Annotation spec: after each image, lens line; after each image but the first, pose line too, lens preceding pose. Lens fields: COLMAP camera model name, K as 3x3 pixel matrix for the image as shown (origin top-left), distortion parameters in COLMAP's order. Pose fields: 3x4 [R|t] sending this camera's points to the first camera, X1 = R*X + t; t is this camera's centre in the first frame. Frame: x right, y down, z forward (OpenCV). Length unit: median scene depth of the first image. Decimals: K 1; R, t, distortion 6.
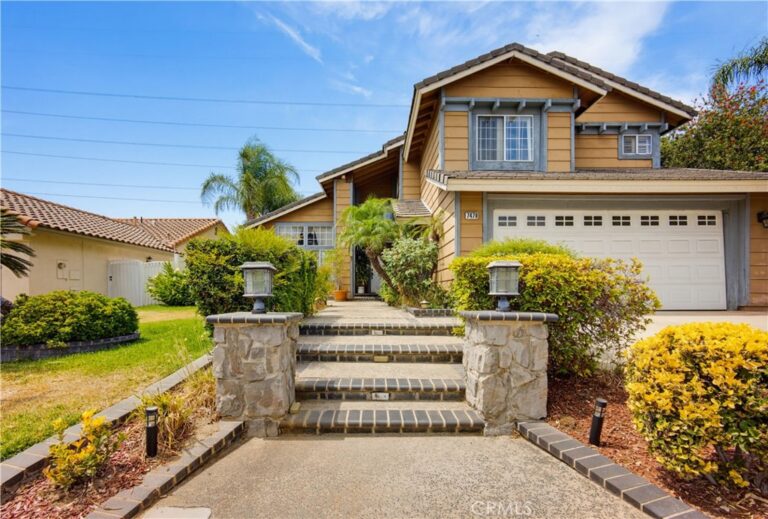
lens RADIAL K [[341.5, 0, 382.0], [0, 341.5, 295.5], [0, 0, 1]] dist [-0.009984, 0.000063]
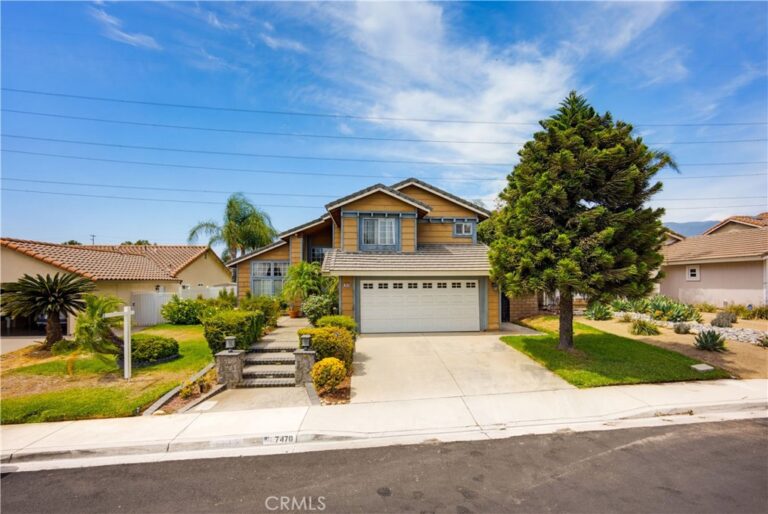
lens RADIAL K [[332.9, 0, 387.3], [0, 332.9, 278.9], [0, 0, 1]] dist [-0.000664, 0.000059]
pose [[0.998217, -0.004004, 0.059555, 0.366703], [0.005244, 0.999772, -0.020683, -0.221171], [-0.059458, 0.020959, 0.998011, -0.882474]]
